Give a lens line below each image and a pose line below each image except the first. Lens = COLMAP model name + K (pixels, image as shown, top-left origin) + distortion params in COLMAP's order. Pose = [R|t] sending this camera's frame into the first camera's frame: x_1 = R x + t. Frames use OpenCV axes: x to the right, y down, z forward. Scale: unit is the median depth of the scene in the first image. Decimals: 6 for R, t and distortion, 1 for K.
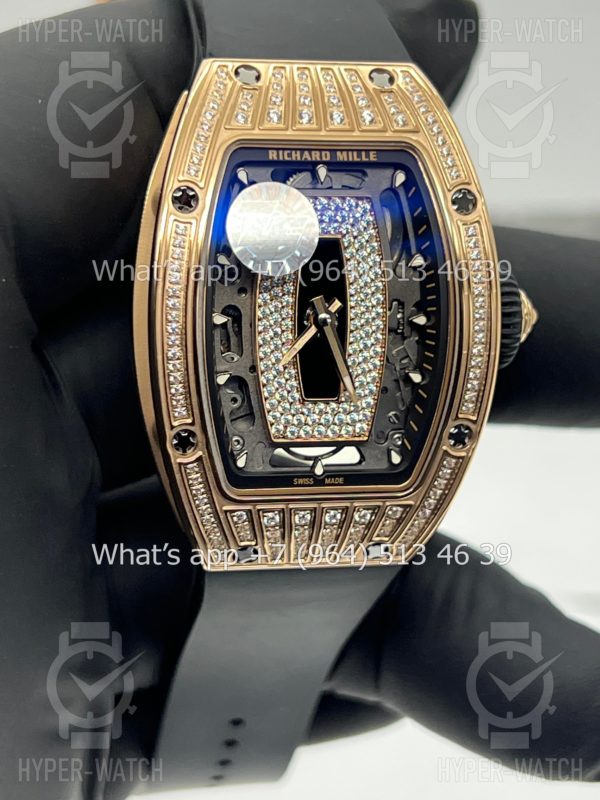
lens RADIAL K [[1931.4, 0, 300.0], [0, 1931.4, 400.0], [0, 0, 1]] dist [0.315796, -0.528129]
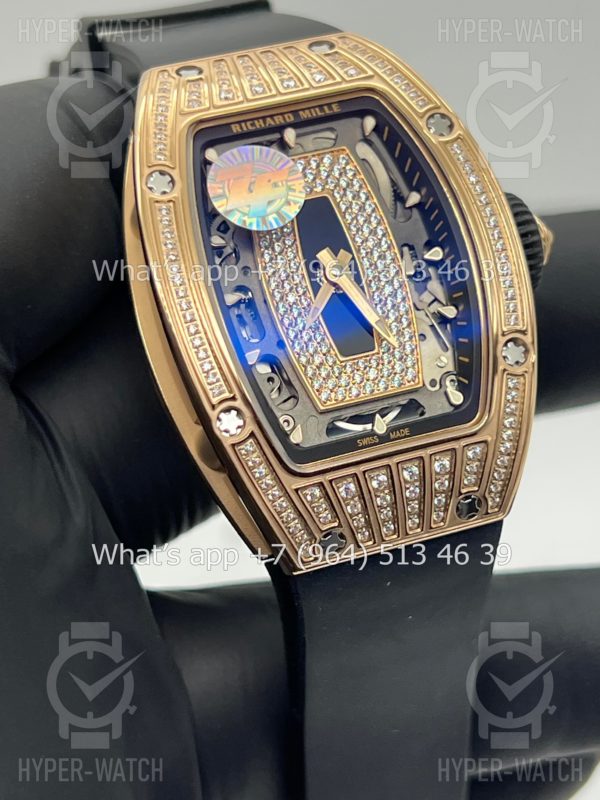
lens RADIAL K [[1931.4, 0, 300.0], [0, 1931.4, 400.0], [0, 0, 1]] dist [0.315796, -0.528129]
pose [[0.956230, -0.290043, 0.038716, -0.059481], [0.288607, 0.913014, -0.288291, 0.282282], [0.048269, 0.286846, 0.956760, 0.110881]]
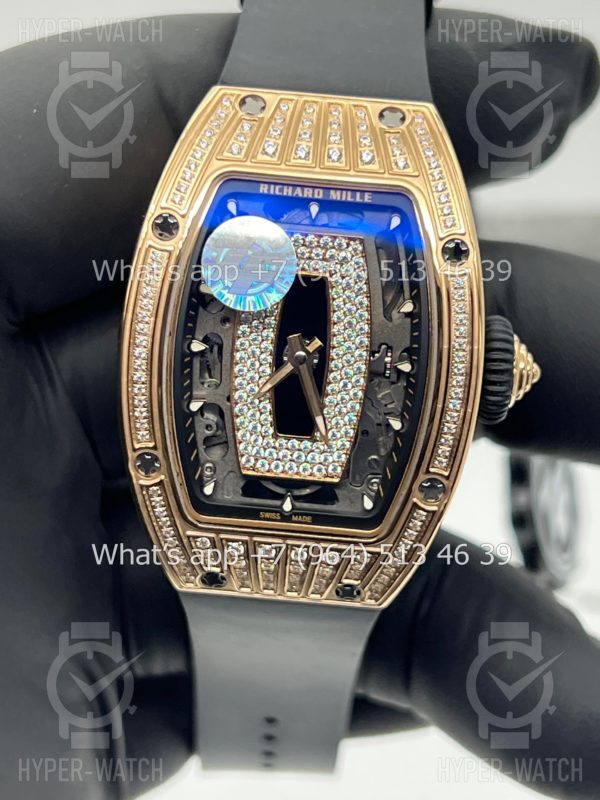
lens RADIAL K [[1931.4, 0, 300.0], [0, 1931.4, 400.0], [0, 0, 1]] dist [0.315796, -0.528129]
pose [[0.962190, 0.112460, -0.248078, 0.258861], [-0.102674, 0.993351, 0.052083, -0.071177], [0.252286, -0.024642, 0.967339, 0.040387]]
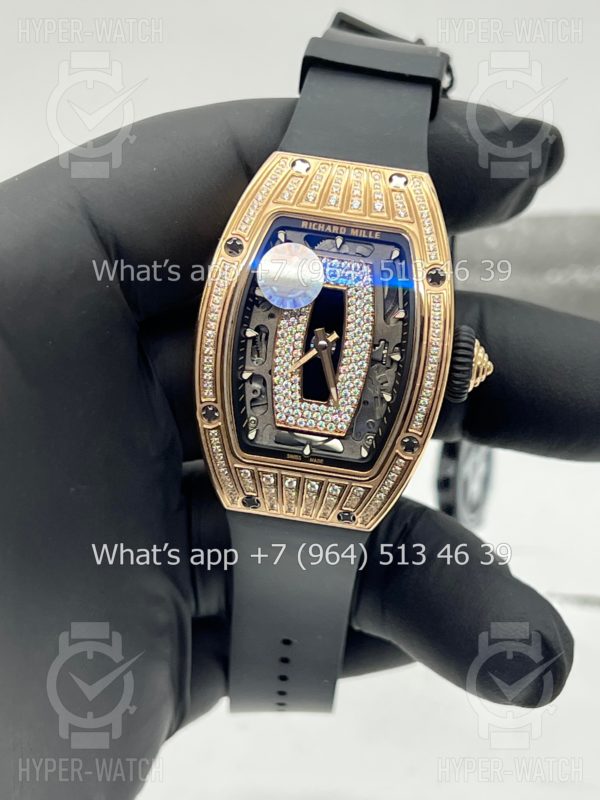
lens RADIAL K [[1931.4, 0, 300.0], [0, 1931.4, 400.0], [0, 0, 1]] dist [0.315796, -0.528129]
pose [[0.947035, 0.165186, -0.275387, 0.386934], [-0.166149, 0.985898, 0.019998, -0.027566], [0.274807, 0.026816, 0.961126, -0.348416]]
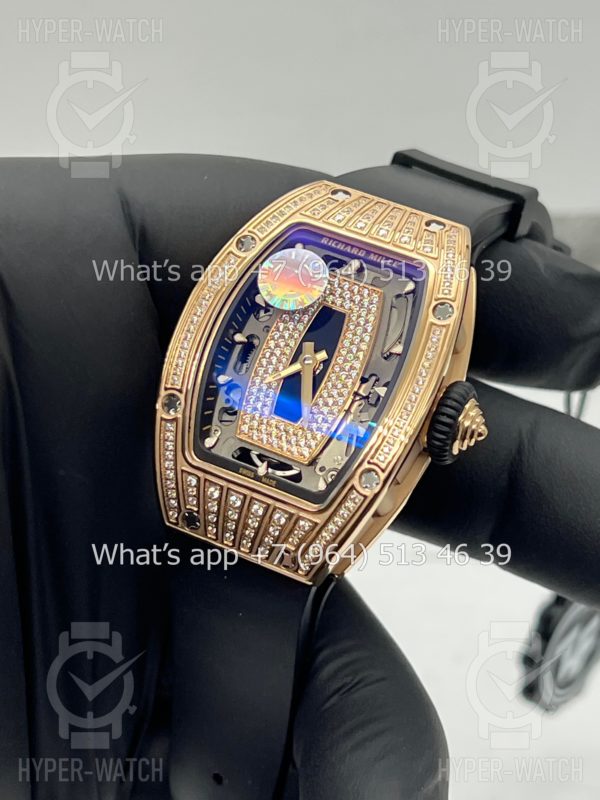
lens RADIAL K [[1931.4, 0, 300.0], [0, 1931.4, 400.0], [0, 0, 1]] dist [0.315796, -0.528129]
pose [[0.817687, 0.242689, -0.522005, 0.682801], [-0.432798, 0.857074, -0.279483, 0.341544], [0.379570, 0.454452, 0.805854, -0.027756]]
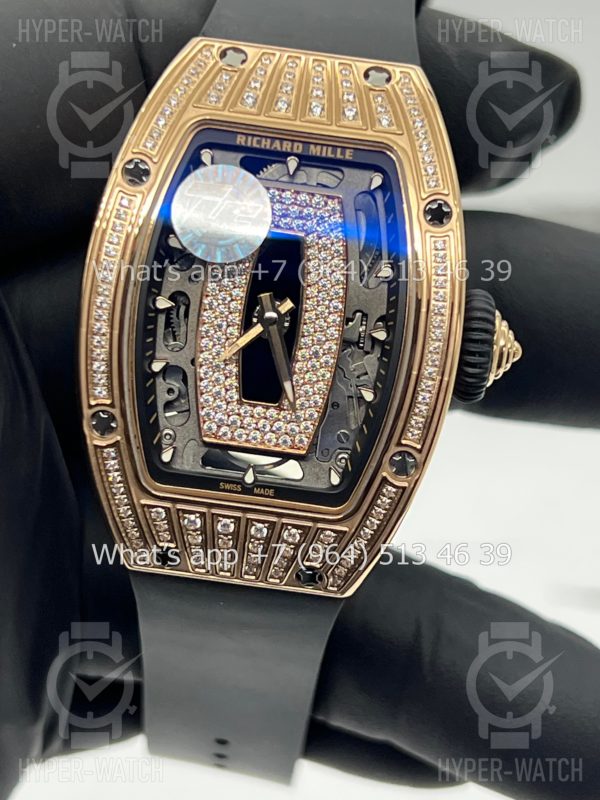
lens RADIAL K [[1931.4, 0, 300.0], [0, 1931.4, 400.0], [0, 0, 1]] dist [0.315796, -0.528129]
pose [[0.960092, 0.132647, -0.246230, 0.261649], [-0.149725, 0.987365, -0.051896, 0.044236], [0.236235, 0.086691, 0.967821, 0.094481]]
